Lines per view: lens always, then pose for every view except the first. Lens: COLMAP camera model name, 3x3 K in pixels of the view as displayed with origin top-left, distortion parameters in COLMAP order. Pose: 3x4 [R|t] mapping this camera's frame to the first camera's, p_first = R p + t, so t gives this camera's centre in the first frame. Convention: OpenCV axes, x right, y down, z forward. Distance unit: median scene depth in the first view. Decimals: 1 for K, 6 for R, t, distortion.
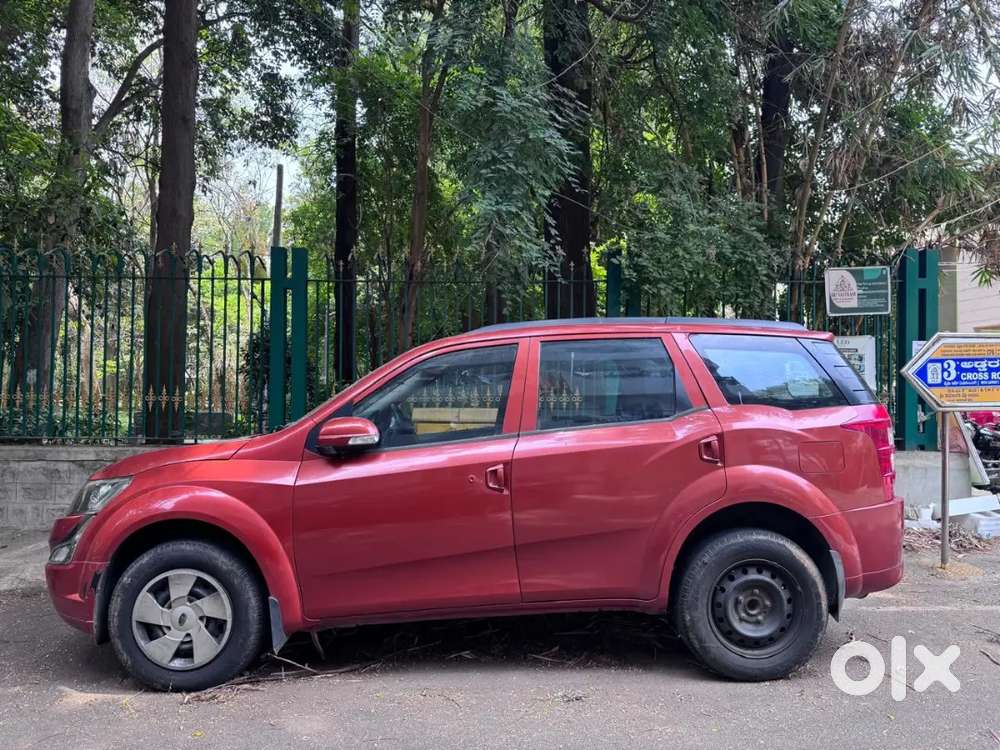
lens RADIAL K [[716.2, 0, 501.9], [0, 716.2, 391.7], [0, 0, 1]] dist [0.036779, -0.058212]
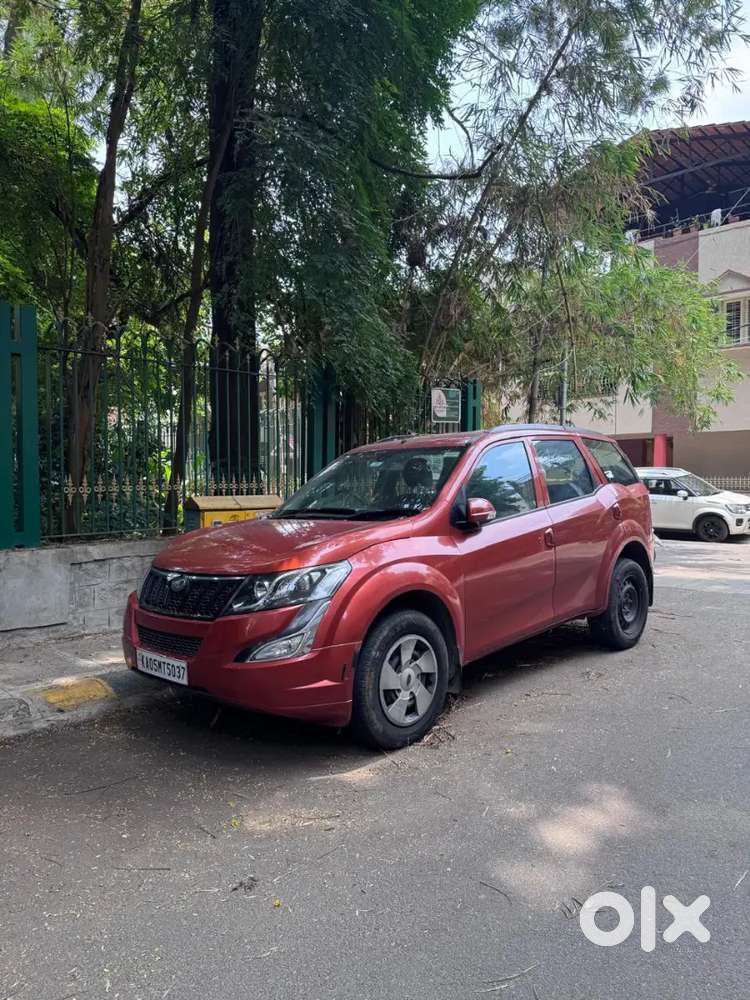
lens RADIAL K [[716.2, 0, 374.6], [0, 716.2, 500.9], [0, 0, 1]] dist [0.036779, -0.058212]
pose [[0.699712, -0.031488, 0.713731, -1.268617], [0.013344, 0.999430, 0.031011, 0.001837], [-0.714301, -0.012175, 0.699733, 0.259038]]
